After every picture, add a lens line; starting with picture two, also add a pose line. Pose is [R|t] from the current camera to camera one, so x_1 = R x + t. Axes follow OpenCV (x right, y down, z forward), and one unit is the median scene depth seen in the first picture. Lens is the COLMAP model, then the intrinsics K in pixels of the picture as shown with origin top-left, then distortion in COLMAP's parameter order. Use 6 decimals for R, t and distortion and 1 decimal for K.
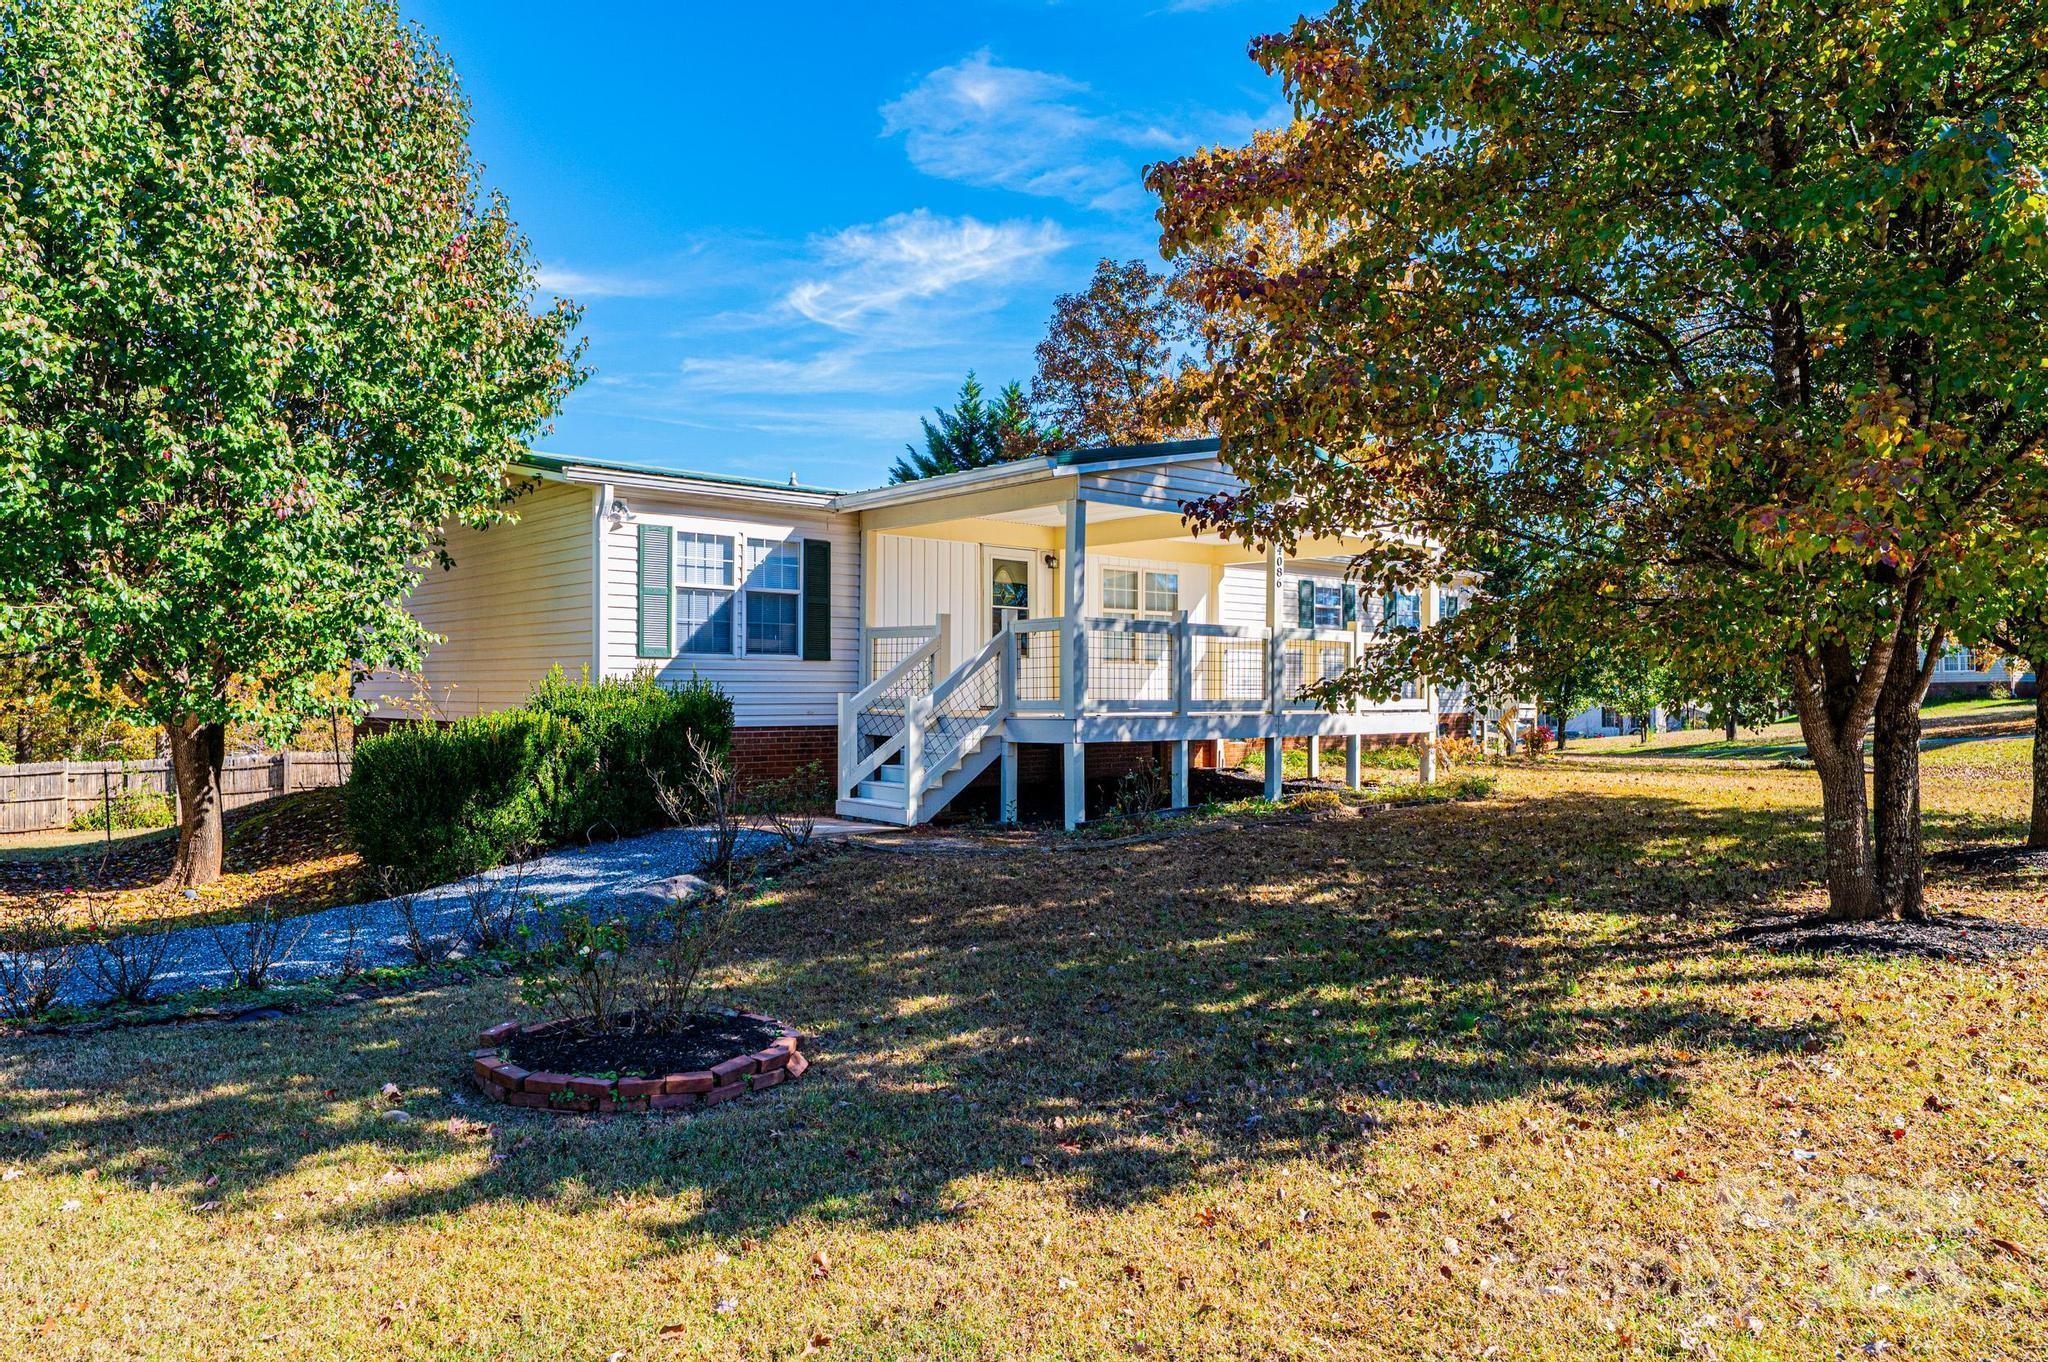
lens RADIAL K [[1393.8, 0, 1026.6], [0, 1393.8, 683.6], [0, 0, 1]] dist [-0.001752, -0.001579]
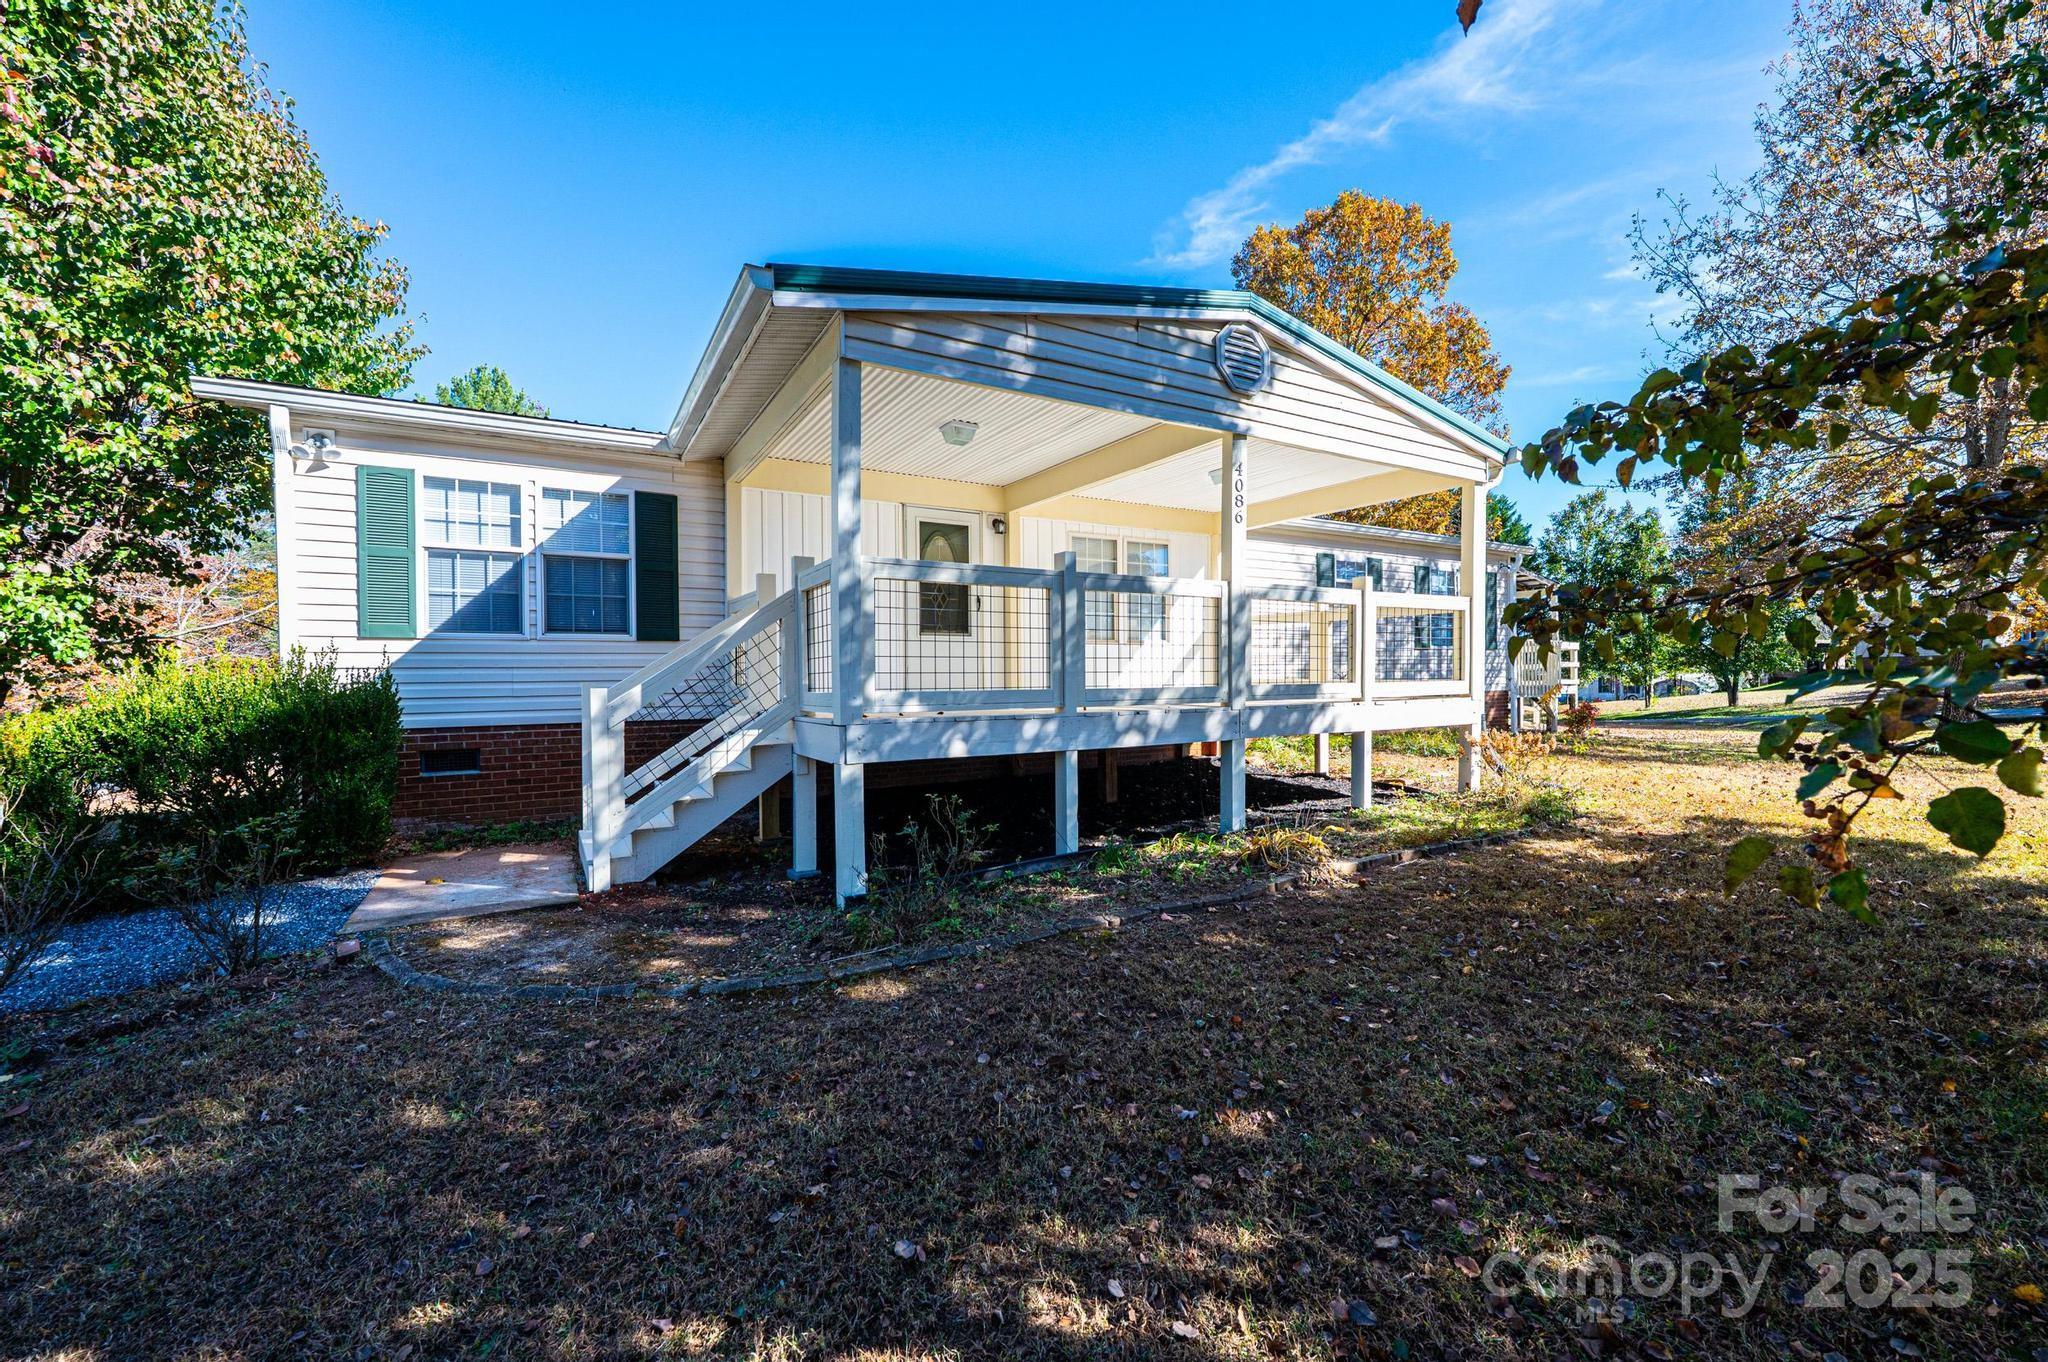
lens RADIAL K [[814.6, 0, 1022.2], [0, 814.6, 683.6], [0, 0, 1]] dist [-0.004236, 0.000017]
pose [[0.978143, -0.006802, -0.207824, 0.165333], [0.011422, 0.999713, 0.021041, 0.001199], [0.207622, -0.022955, 0.977940, 0.603420]]
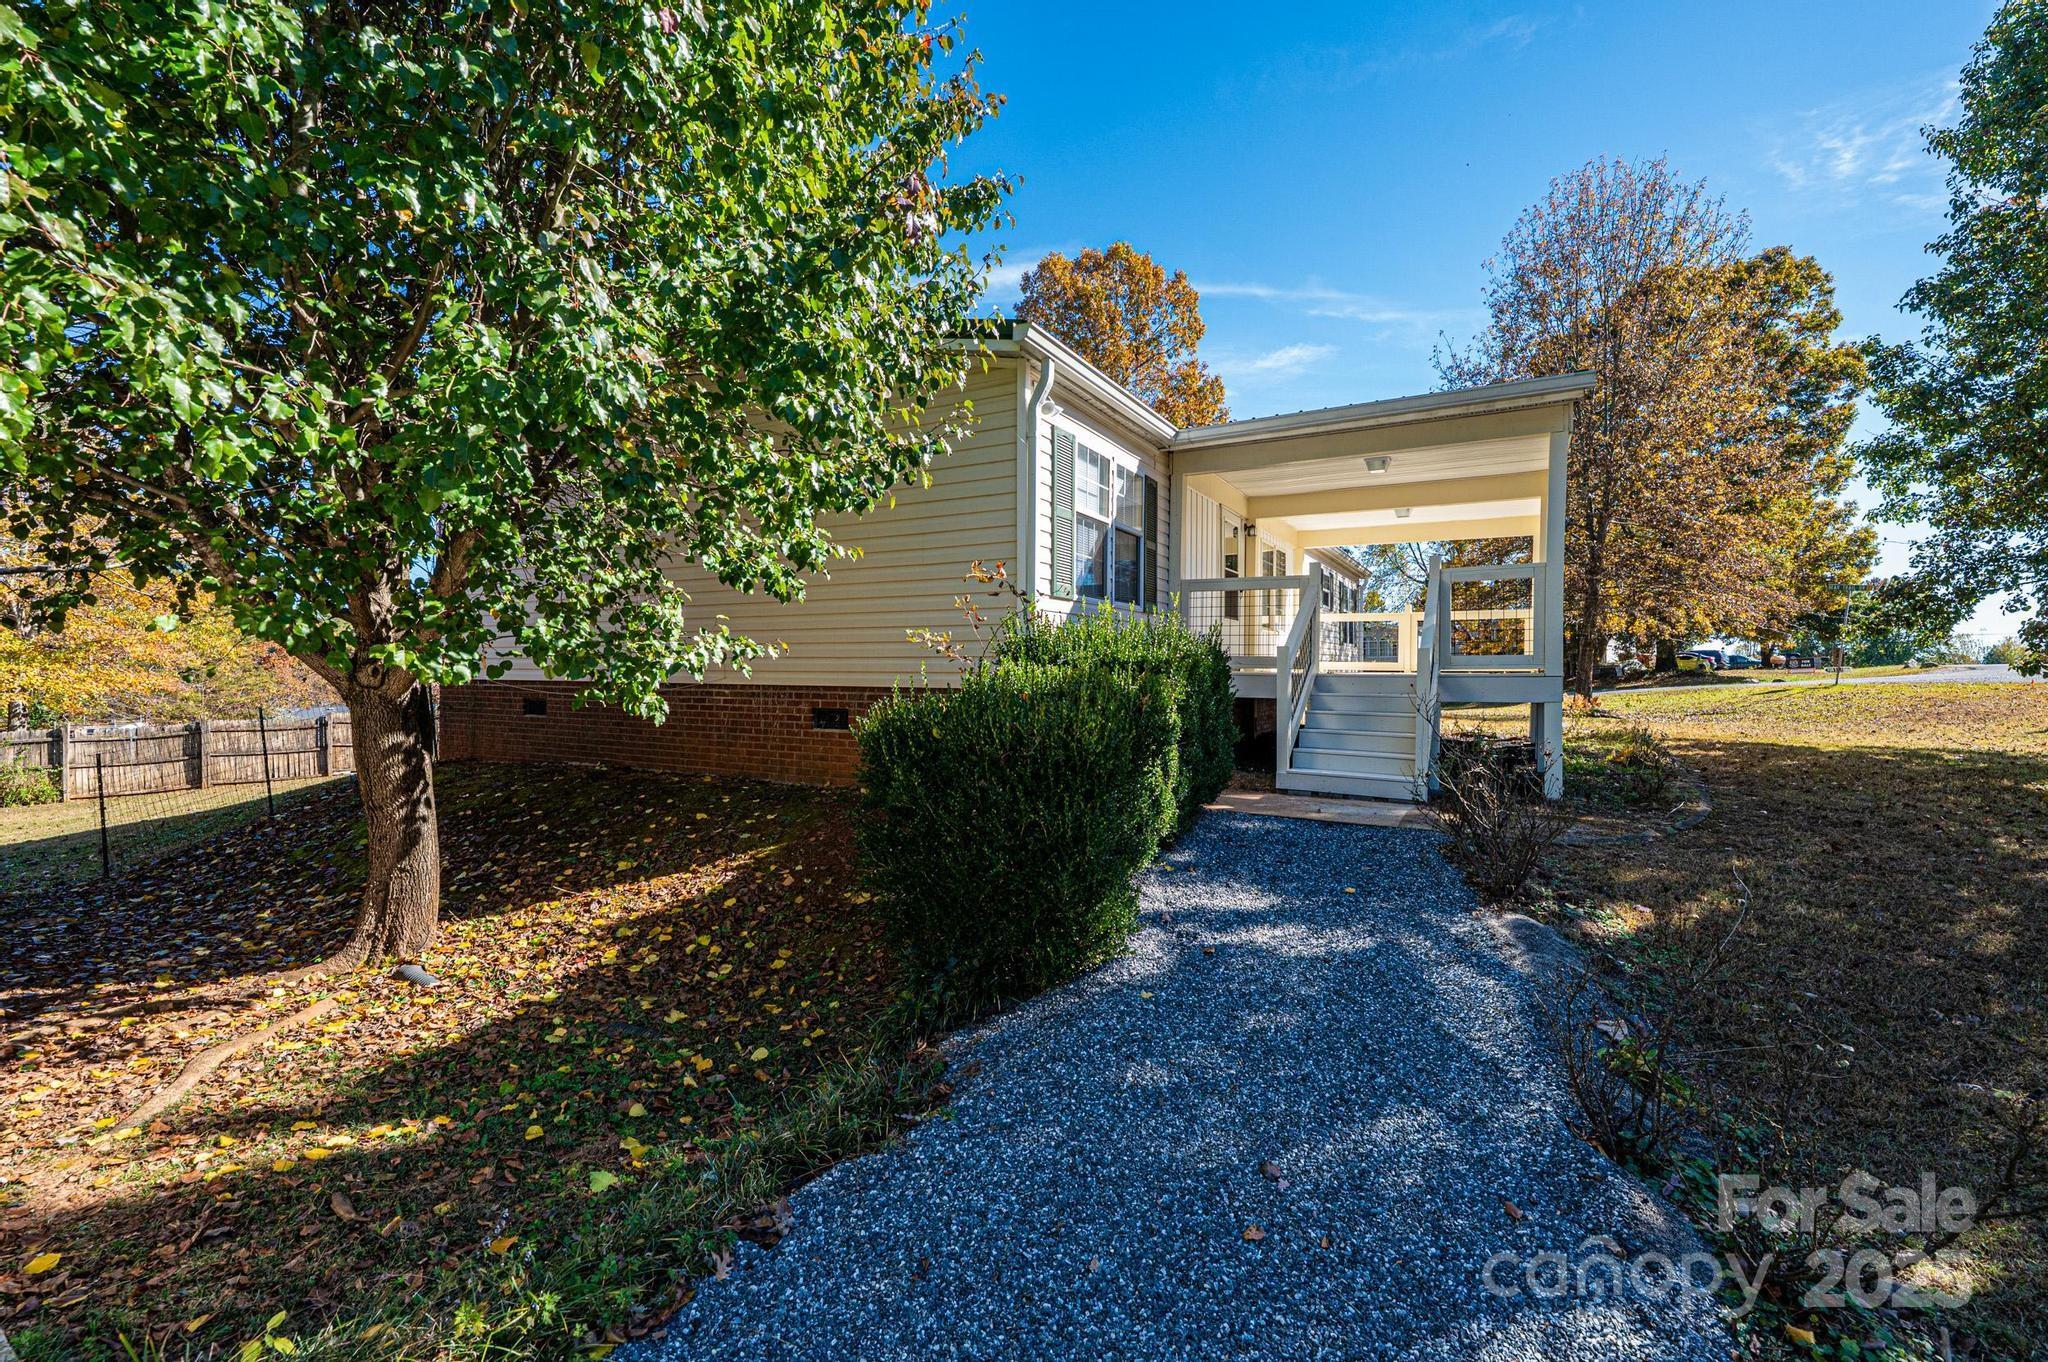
lens RADIAL K [[880.6, 0, 1020.2], [0, 880.6, 679.0], [0, 0, 1]] dist [0.001152, 0.000100]
pose [[0.947626, -0.002183, 0.319376, -0.431546], [-0.002873, 0.999878, 0.015356, 0.018502], [-0.319370, -0.015469, 0.947504, 0.511327]]
